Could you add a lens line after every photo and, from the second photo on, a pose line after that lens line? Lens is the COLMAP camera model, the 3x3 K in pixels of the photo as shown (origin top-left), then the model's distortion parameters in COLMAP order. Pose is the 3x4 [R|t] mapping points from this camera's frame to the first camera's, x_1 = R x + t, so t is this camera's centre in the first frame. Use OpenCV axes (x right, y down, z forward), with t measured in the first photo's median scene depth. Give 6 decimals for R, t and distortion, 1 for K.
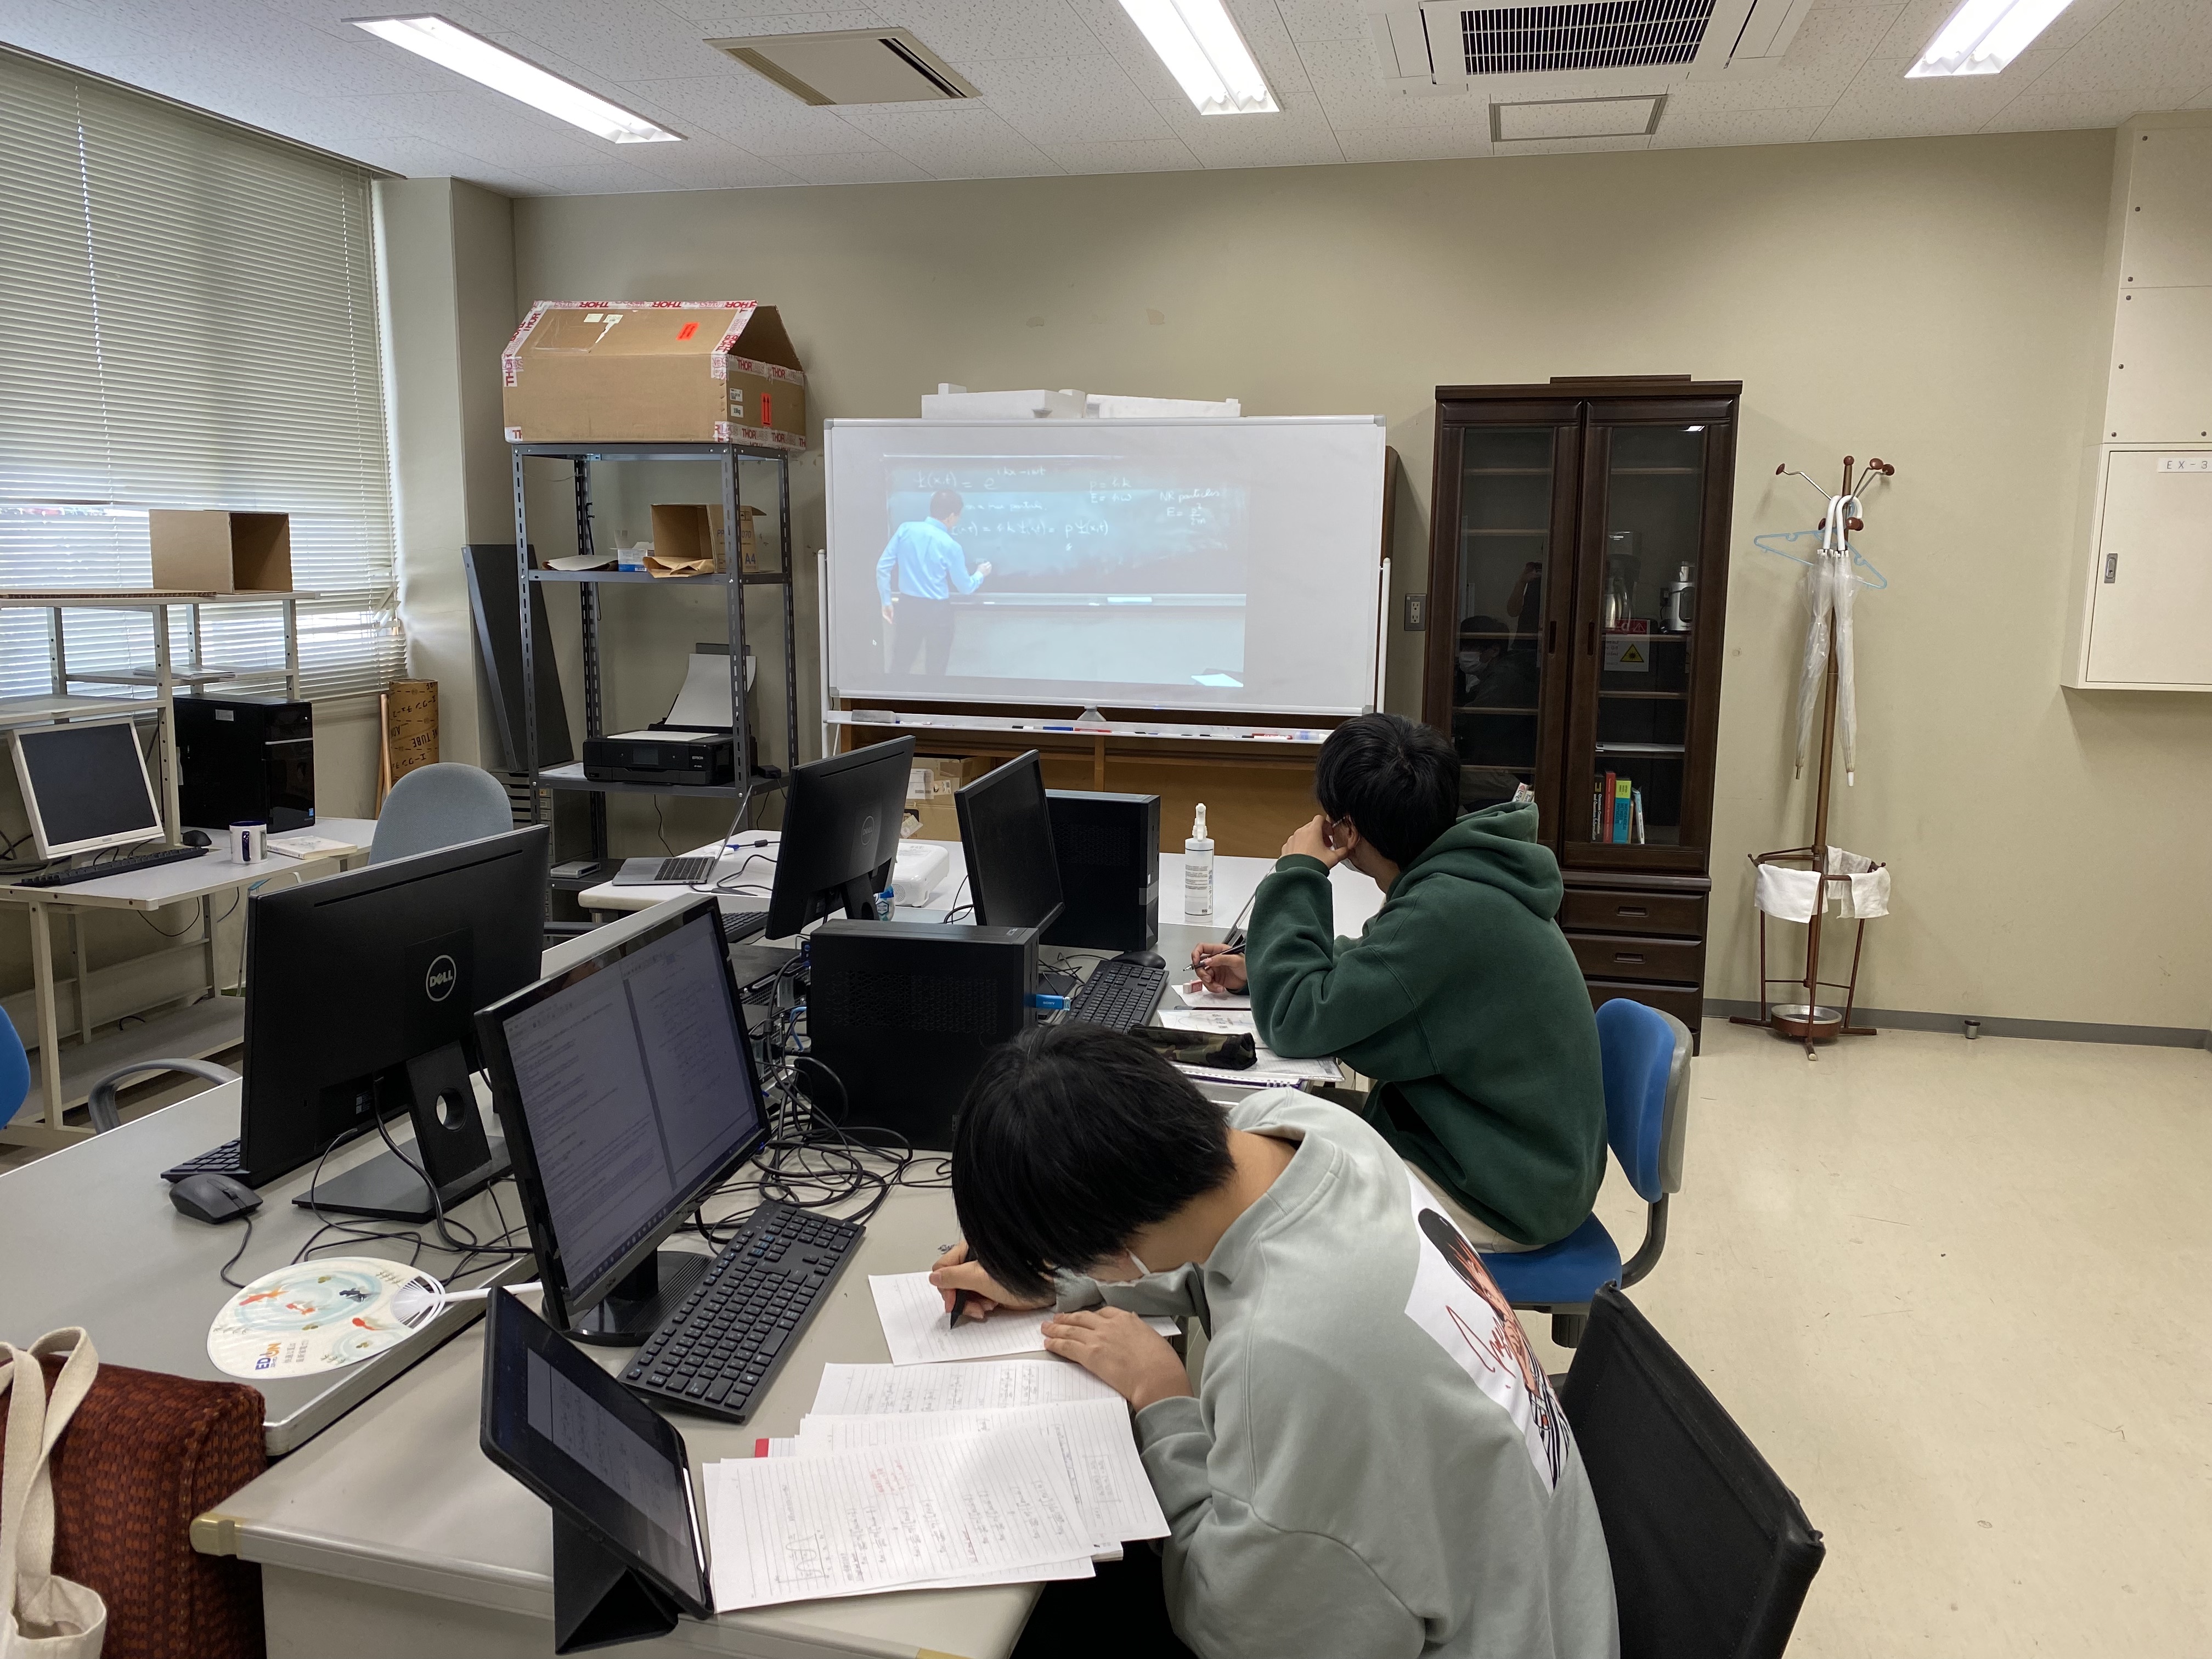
lens RADIAL K [[1695.5, 0, 1108.6], [0, 1695.5, 827.1], [0, 0, 1]] dist [0.023282, -0.008233]
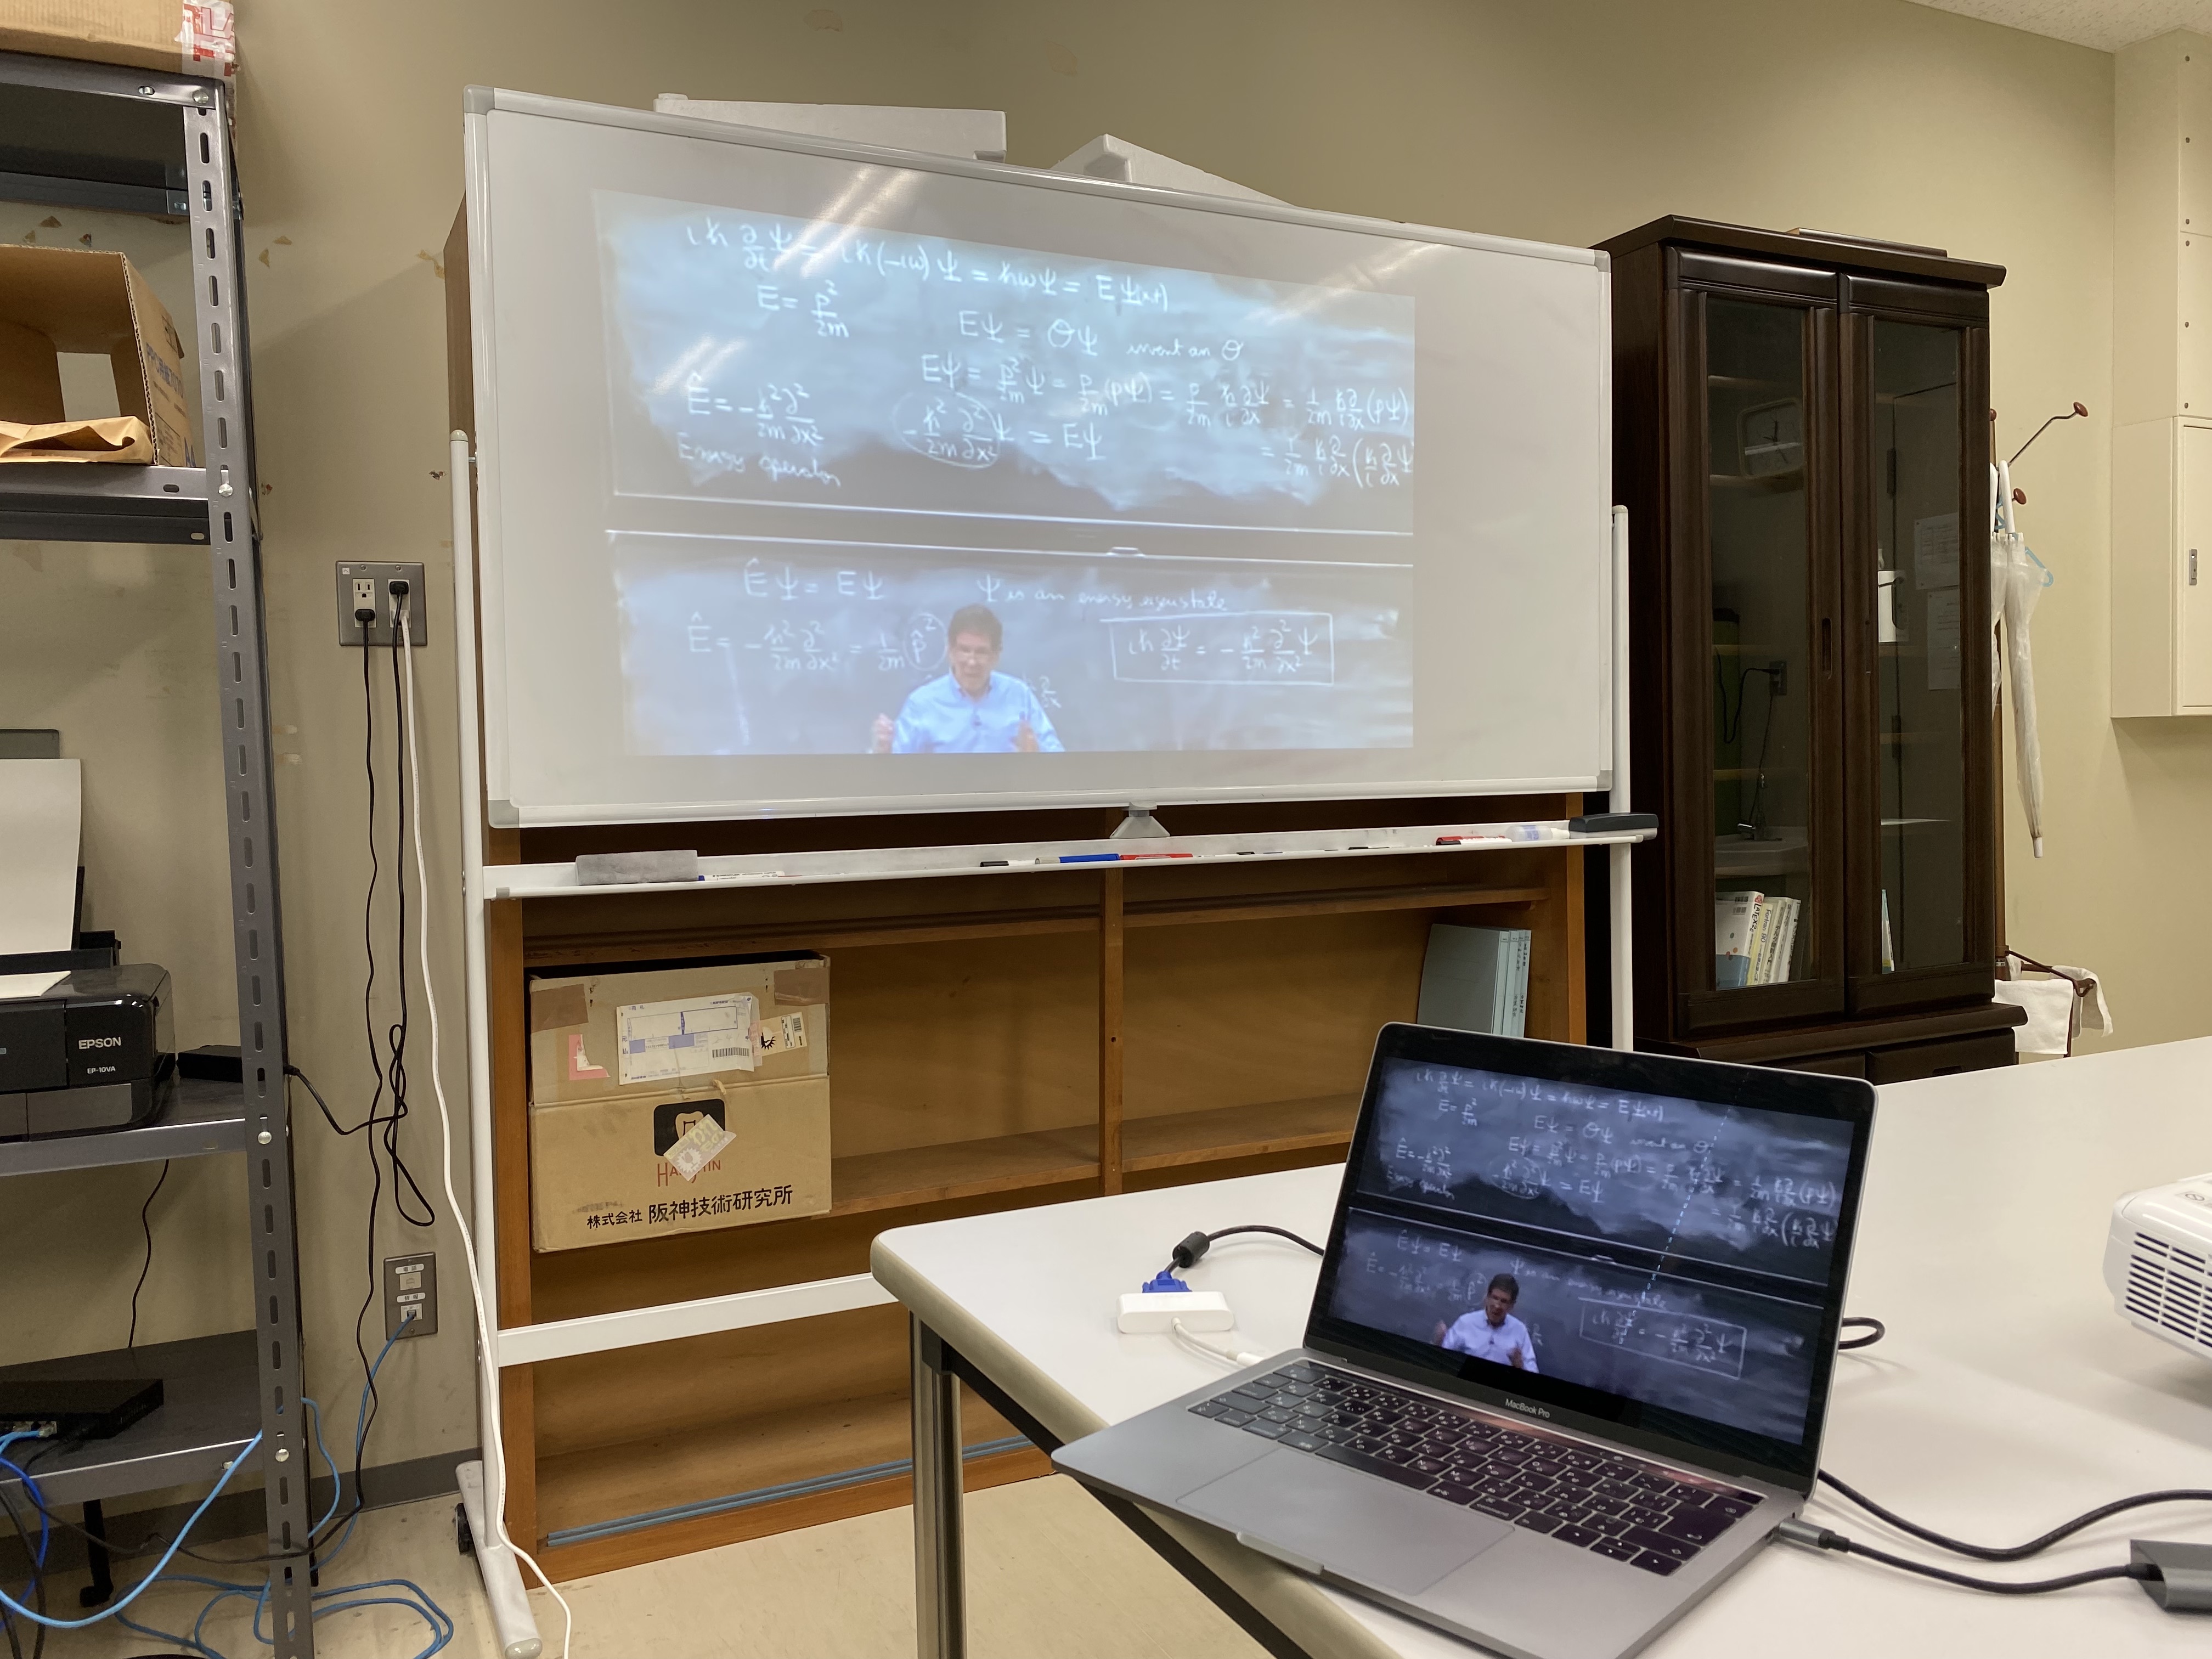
lens RADIAL K [[1697.9, 0, 1109.0], [0, 1697.9, 825.9], [0, 0, 1]] dist [0.011459, 0.000763]
pose [[0.770891, -0.051303, 0.634898, -0.313033], [0.135225, 0.987212, -0.084419, -0.028223], [-0.622448, 0.150932, 0.767970, 0.658942]]
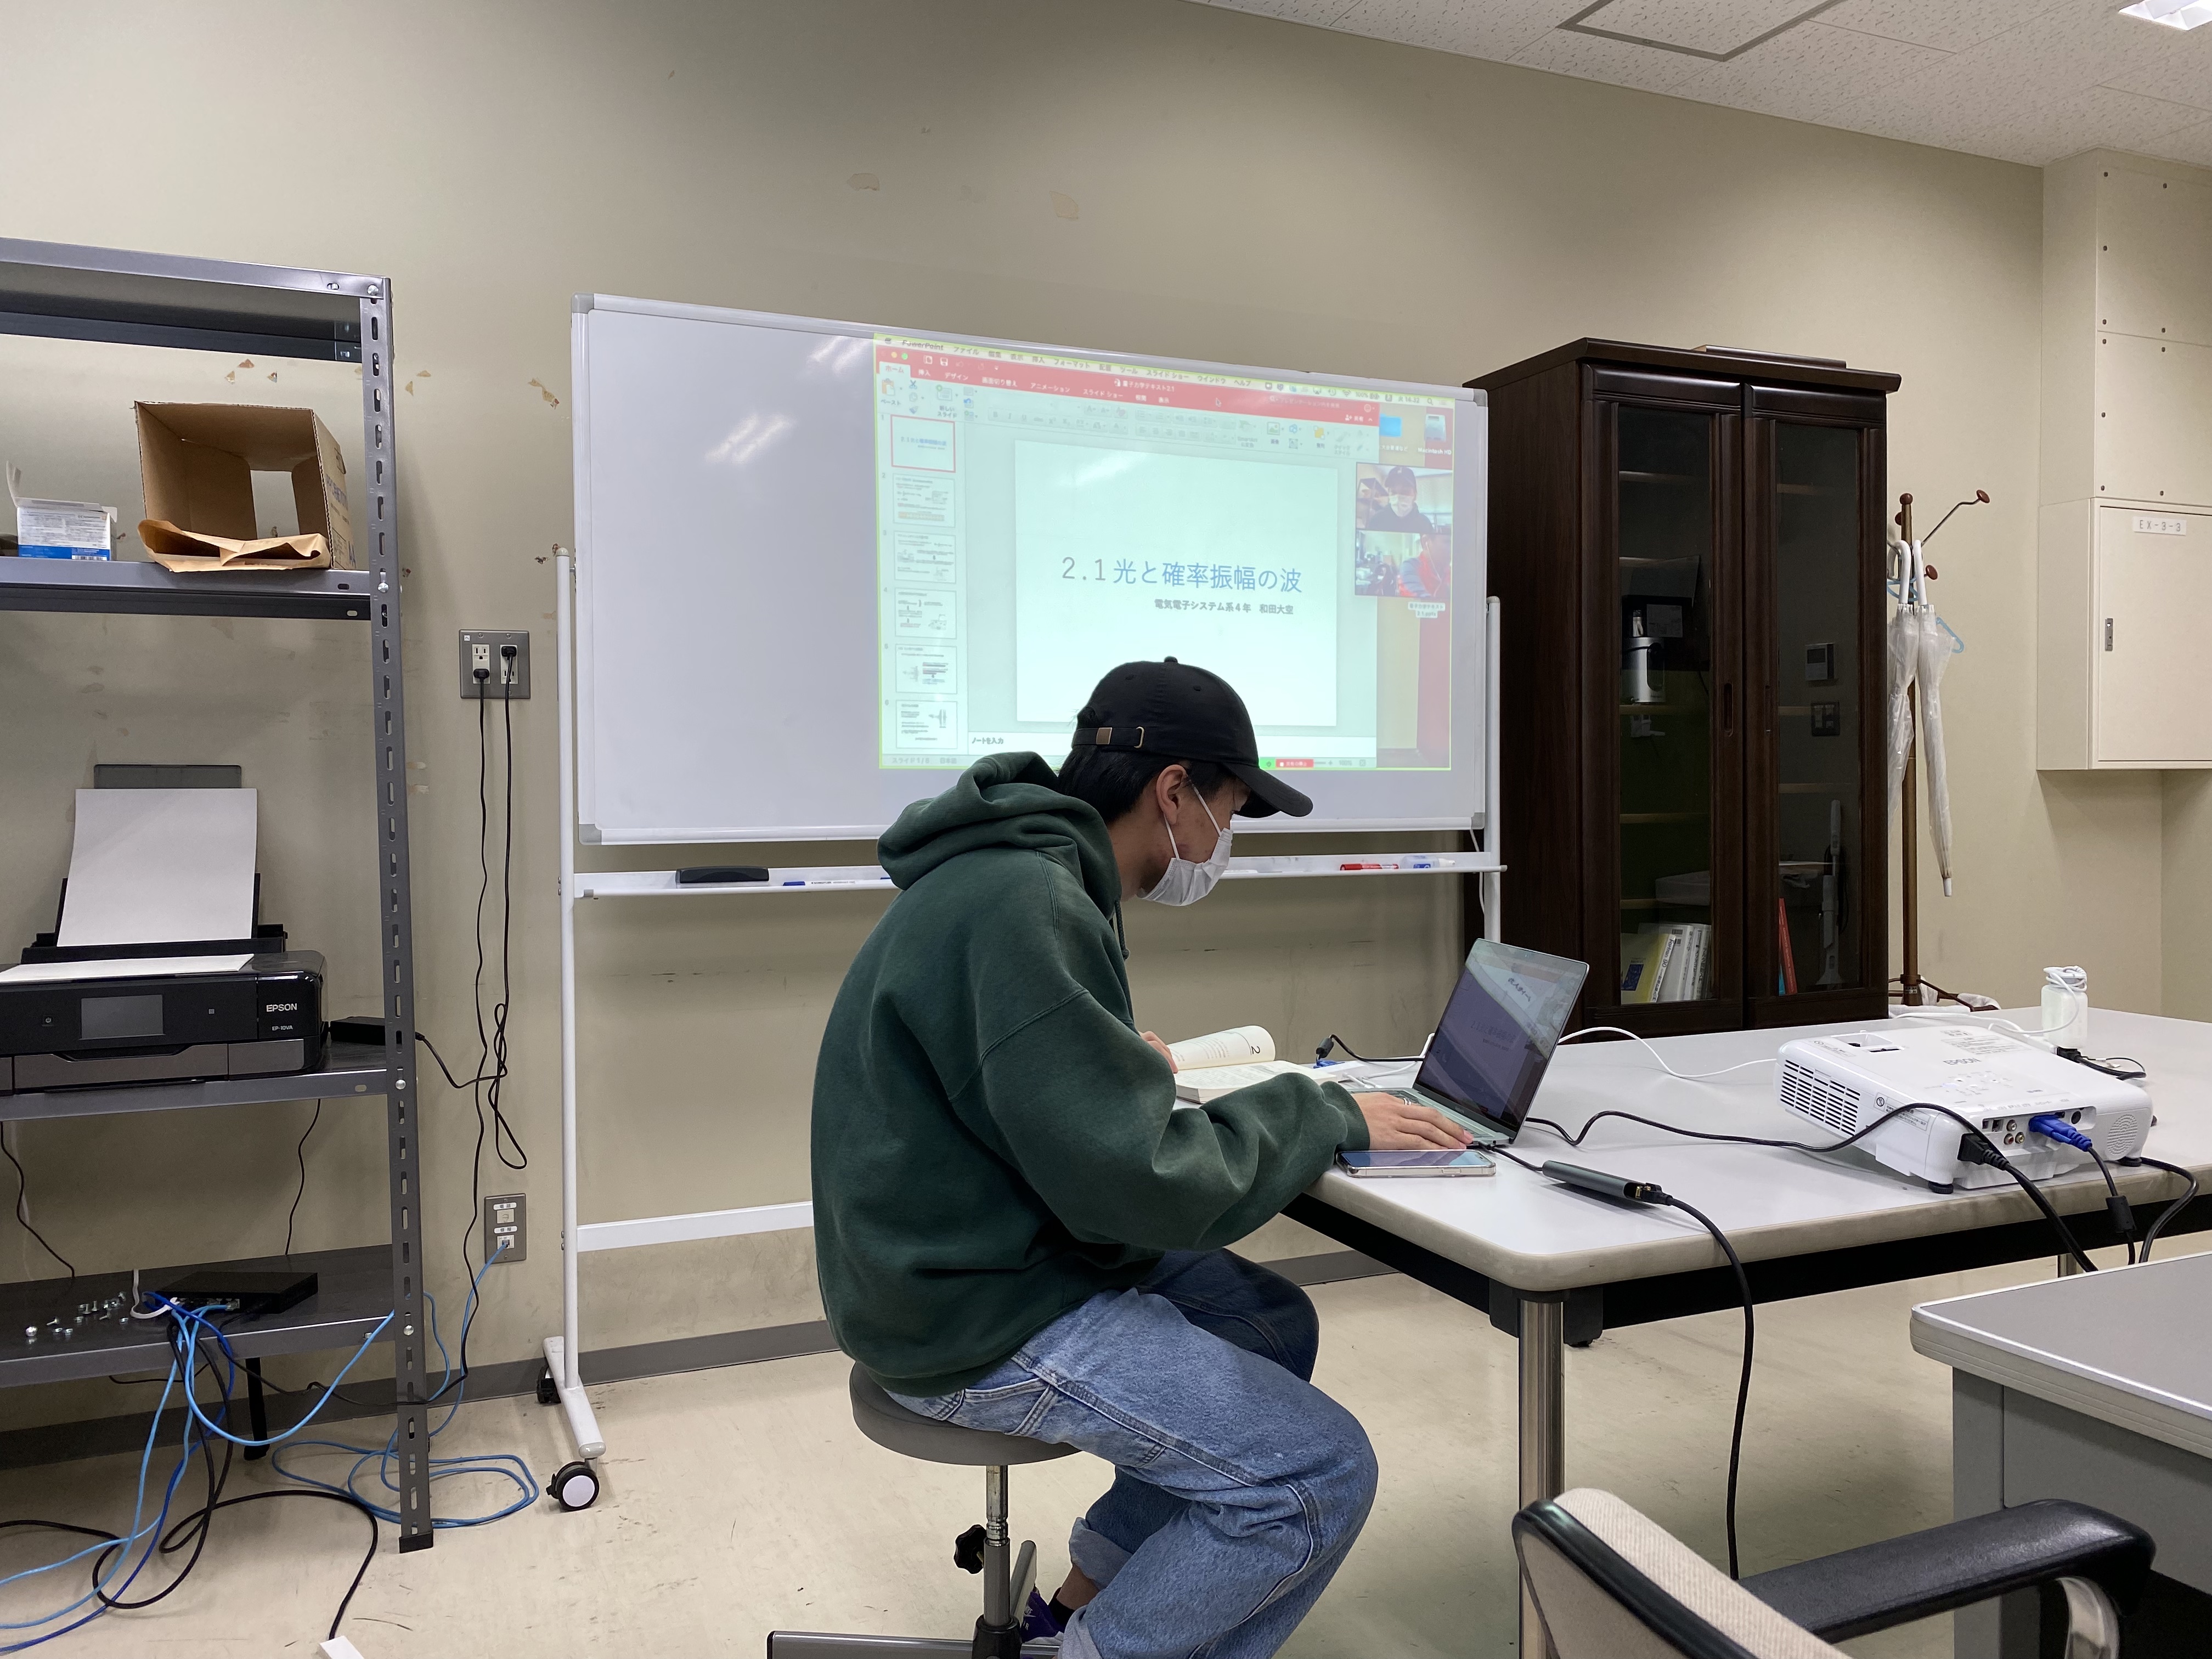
lens RADIAL K [[1695.5, 0, 1108.6], [0, 1695.5, 827.1], [0, 0, 1]] dist [0.023282, -0.008233]
pose [[0.800692, -0.029884, 0.598330, -0.346120], [0.114241, 0.988044, -0.103530, -0.017292], [-0.588082, 0.151249, 0.794533, 0.563886]]
